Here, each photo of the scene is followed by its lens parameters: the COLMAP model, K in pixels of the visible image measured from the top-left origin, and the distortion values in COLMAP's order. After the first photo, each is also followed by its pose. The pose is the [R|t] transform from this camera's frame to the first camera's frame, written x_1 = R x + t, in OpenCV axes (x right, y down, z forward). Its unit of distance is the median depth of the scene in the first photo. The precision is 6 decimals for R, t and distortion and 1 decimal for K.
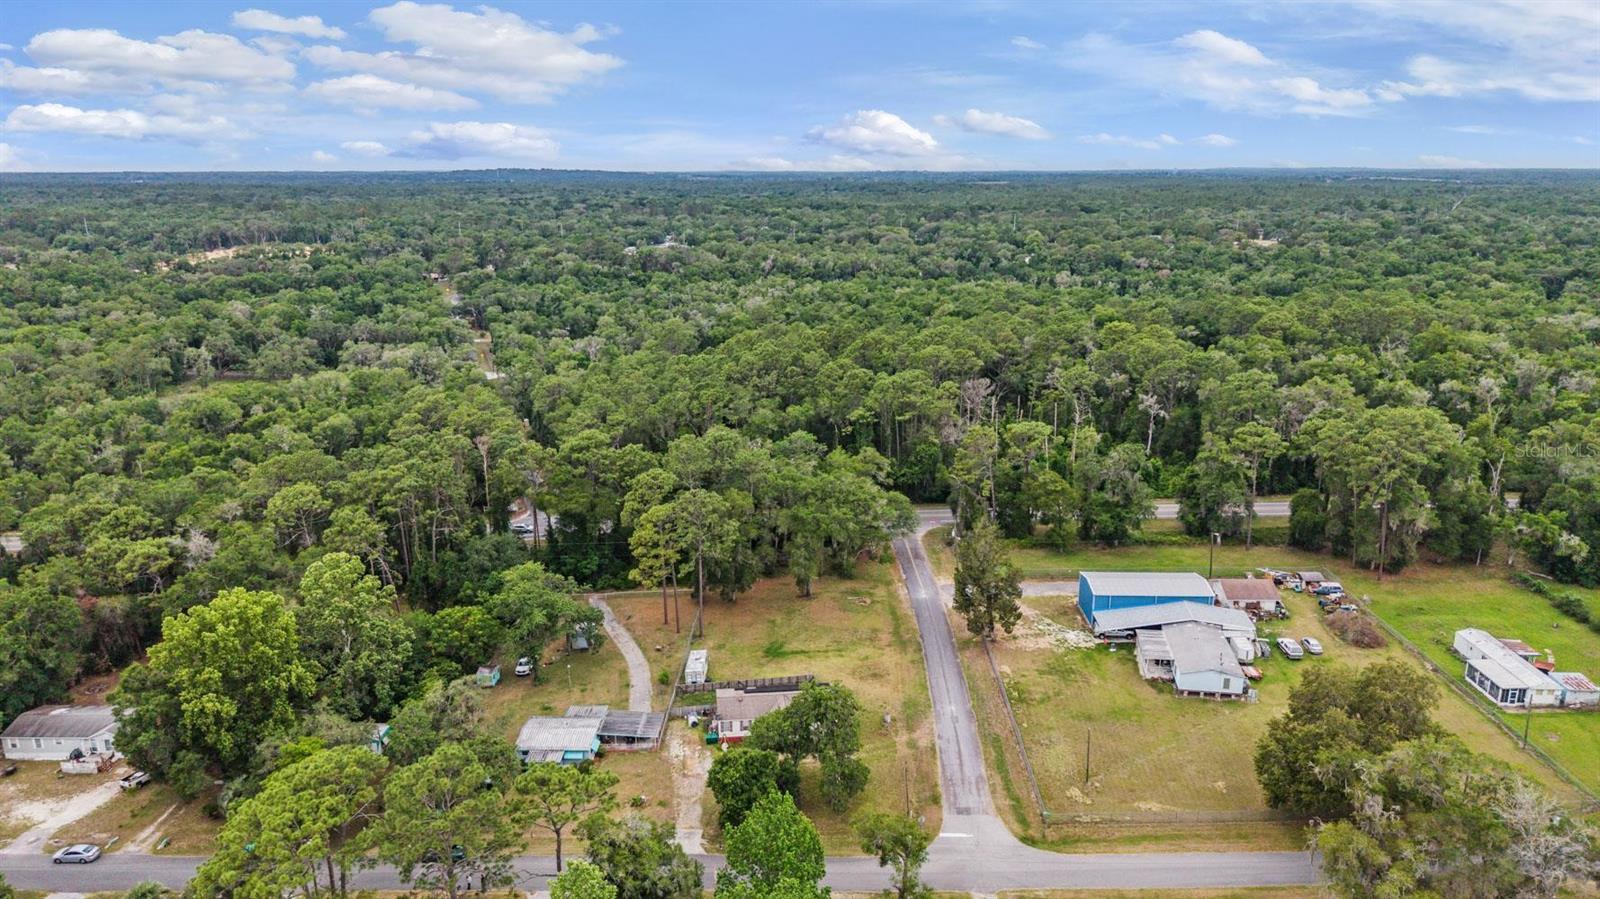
lens RADIAL K [[1057.5, 0, 800.0], [0, 1057.5, 449.5], [0, 0, 1]] dist [0.053451, -0.072482]
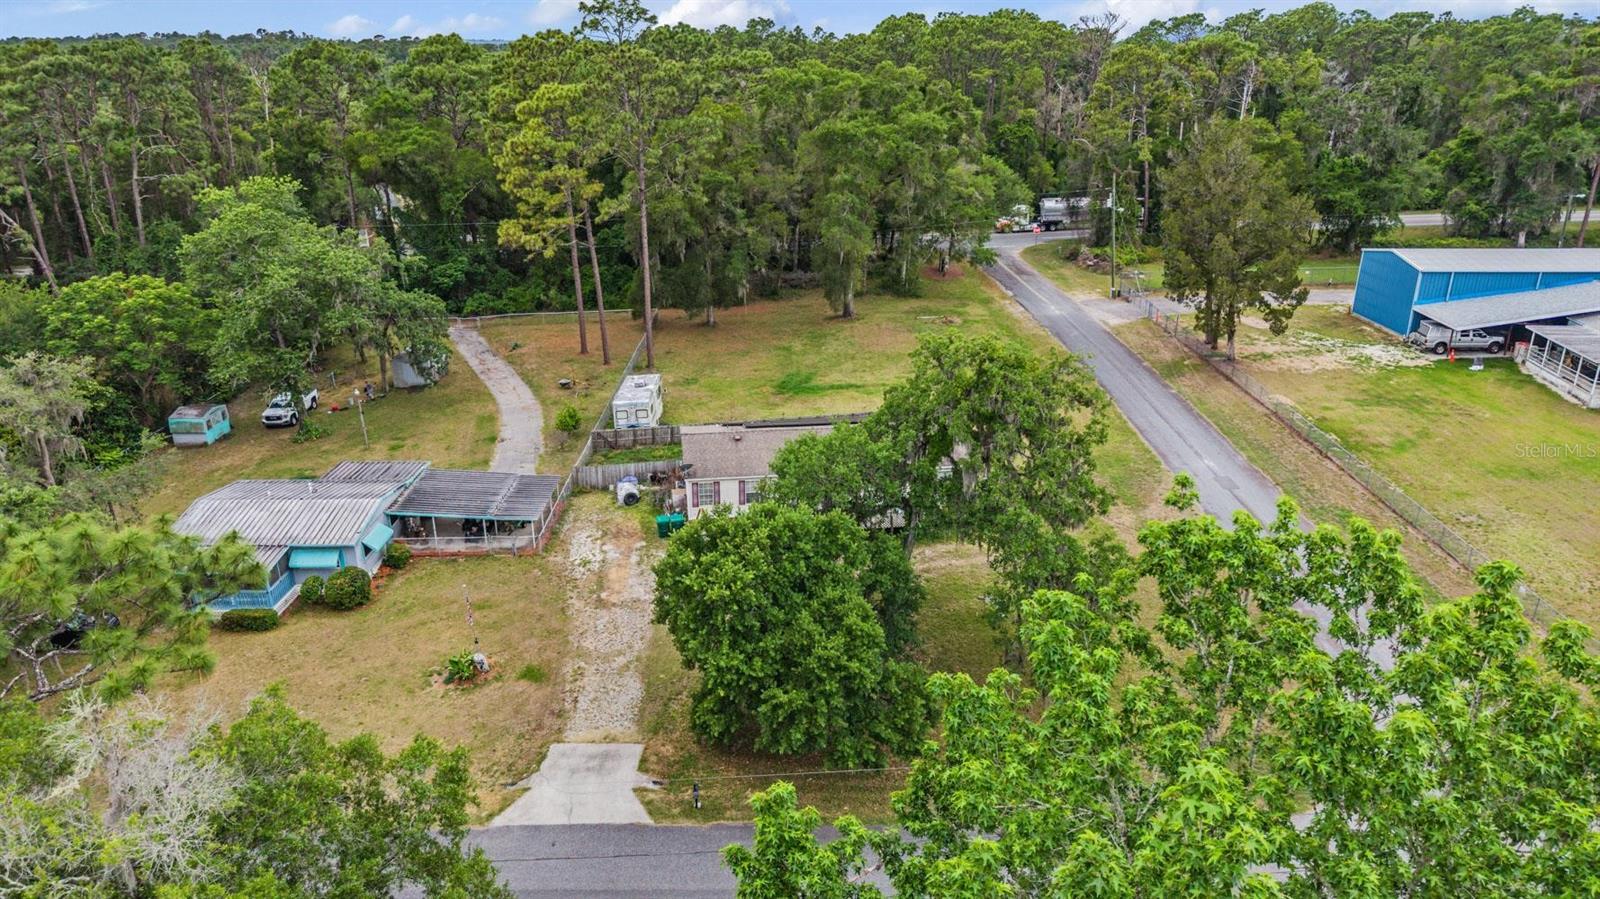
lens RADIAL K [[1063.9, 0, 800.0], [0, 1063.9, 449.5], [0, 0, 1]] dist [0.046701, -0.067256]
pose [[0.999527, -0.009070, 0.029378, -0.038833], [0.006084, 0.994950, 0.100186, 0.176071], [-0.030138, -0.099960, 0.994535, 0.511518]]
